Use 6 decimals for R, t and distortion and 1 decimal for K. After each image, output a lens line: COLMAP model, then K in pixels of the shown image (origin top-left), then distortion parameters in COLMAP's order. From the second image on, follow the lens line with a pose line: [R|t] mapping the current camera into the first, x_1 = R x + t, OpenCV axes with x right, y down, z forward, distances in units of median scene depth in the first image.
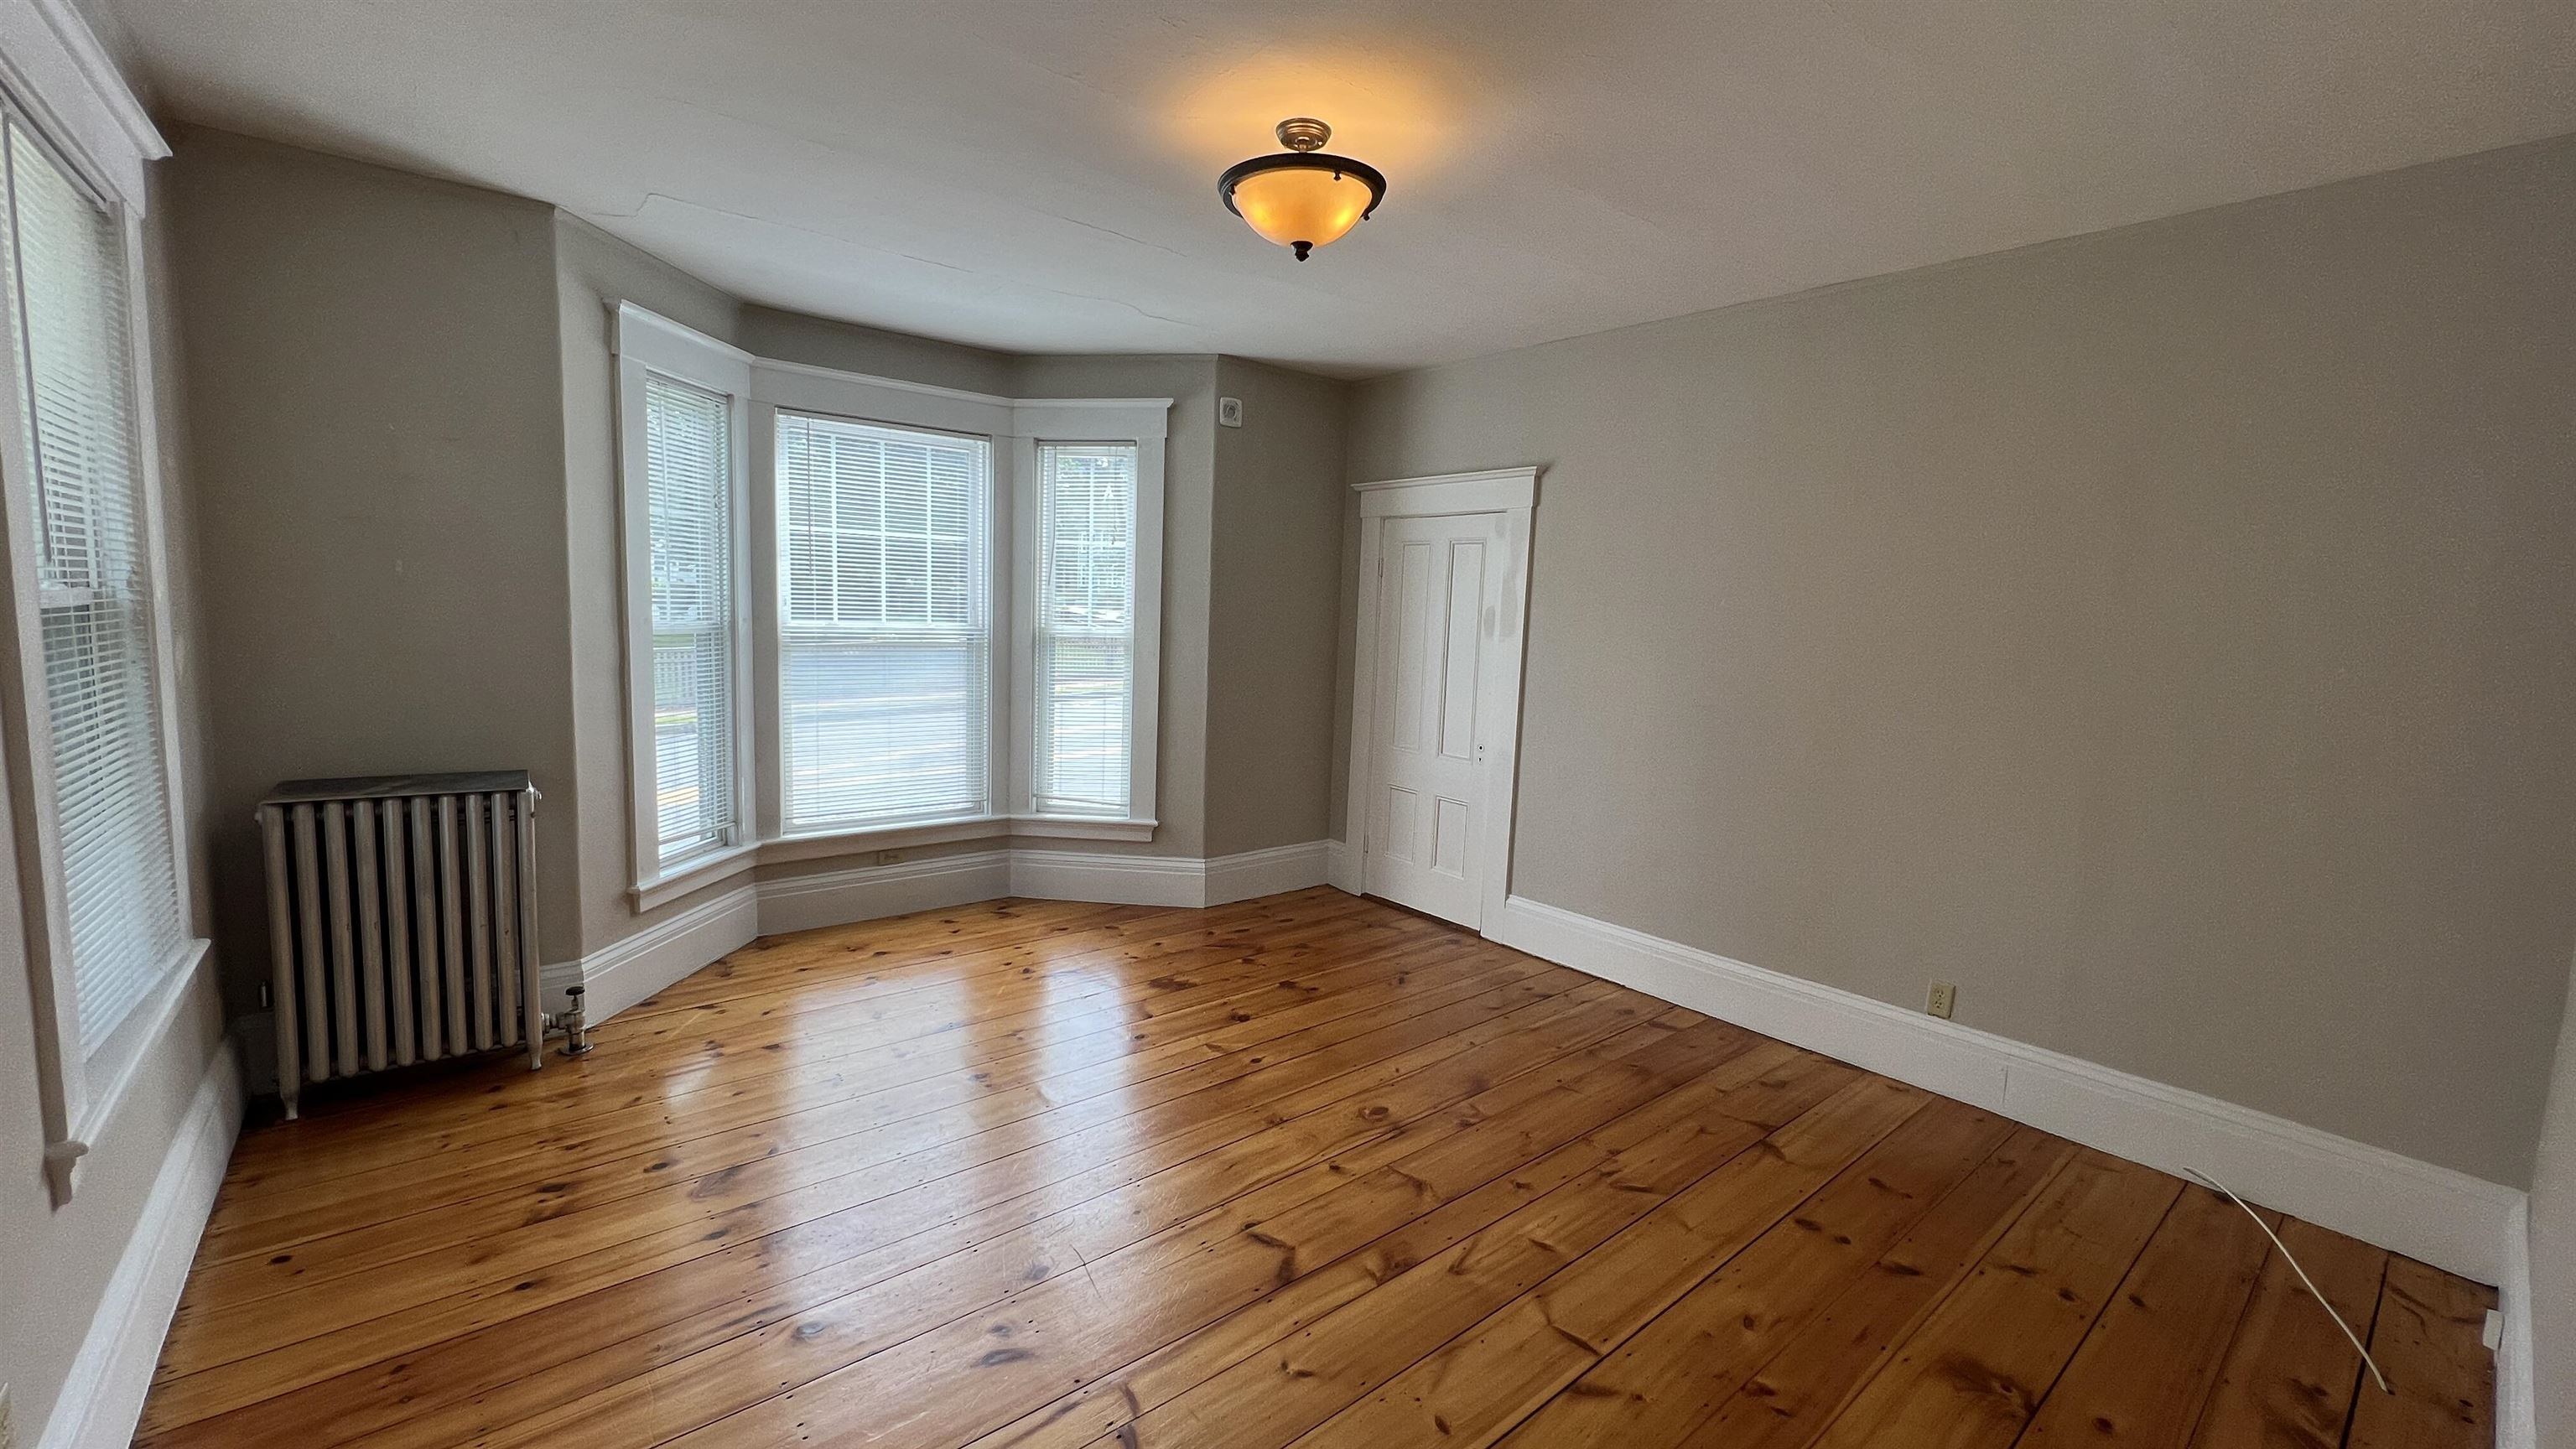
lens RADIAL K [[1028.3, 0, 1281.2], [0, 1028.3, 723.7], [0, 0, 1]] dist [-0.000632, 0.000266]
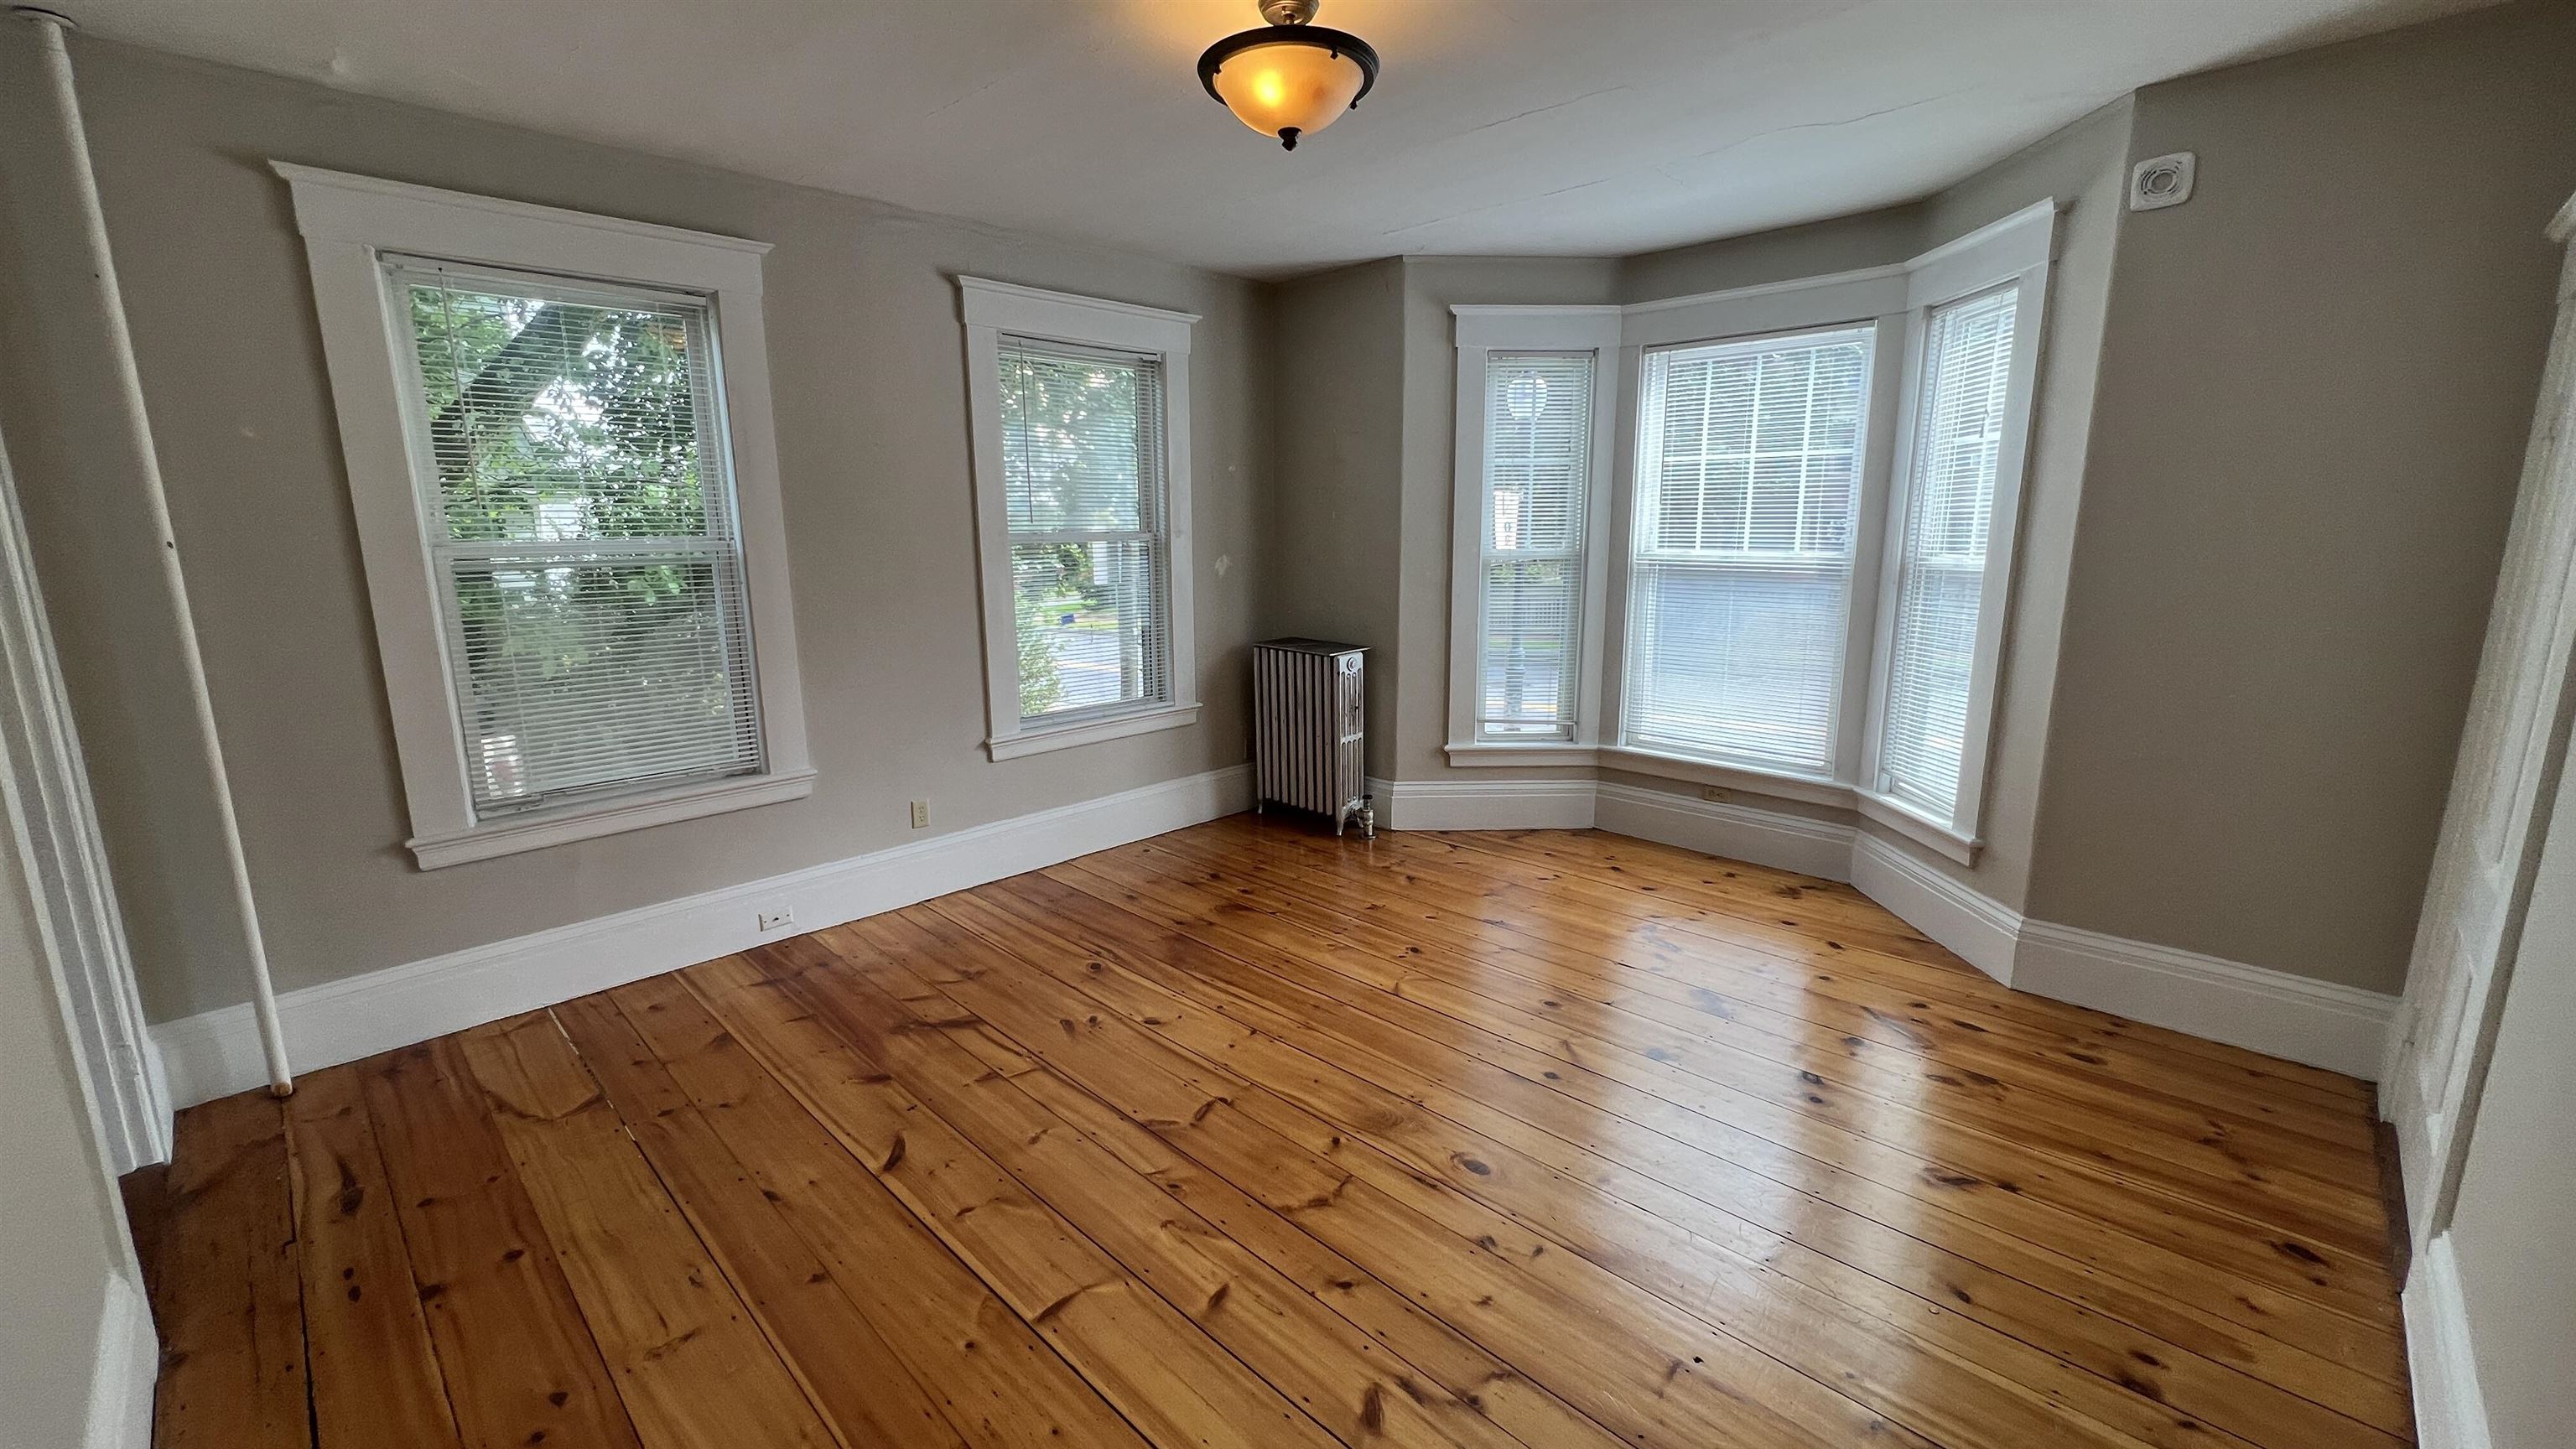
lens RADIAL K [[1028.3, 0, 1282.3], [0, 1028.3, 717.1], [0, 0, 1]] dist [-0.000632, 0.000266]
pose [[0.106742, 0.153040, -0.982438, 0.546841], [-0.102901, 0.984478, 0.142178, -0.039973], [0.988948, 0.085917, 0.120833, 0.497662]]
